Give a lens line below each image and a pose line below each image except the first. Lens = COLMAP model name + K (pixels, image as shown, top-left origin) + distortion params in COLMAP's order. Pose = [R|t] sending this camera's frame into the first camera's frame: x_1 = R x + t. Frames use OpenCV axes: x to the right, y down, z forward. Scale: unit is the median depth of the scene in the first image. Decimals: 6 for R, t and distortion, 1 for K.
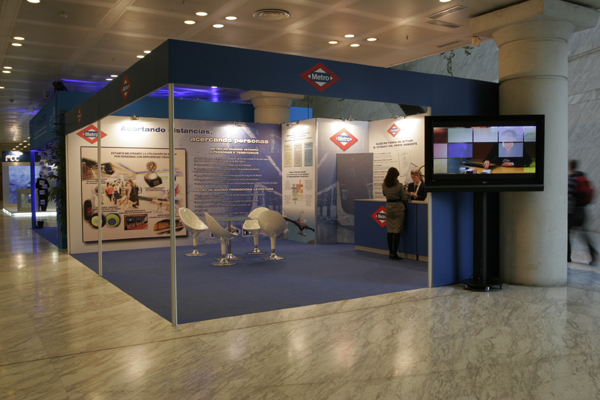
lens RADIAL K [[582.6, 0, 300.1], [0, 582.6, 198.7], [0, 0, 1]] dist [-0.050186, 0.000000]
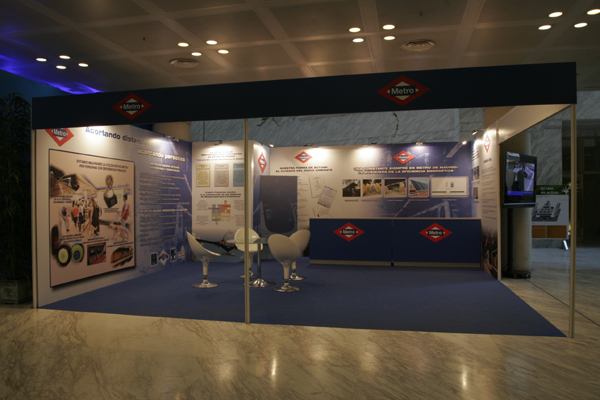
lens RADIAL K [[475.5, 0, 299.4], [0, 475.5, 201.2], [0, 0, 1]] dist [-0.069156, 0.007263]
pose [[0.690138, 0.005406, 0.723657, -0.530671], [0.022391, 0.999334, -0.028819, -0.004520], [-0.723331, 0.036093, 0.689557, 0.371255]]
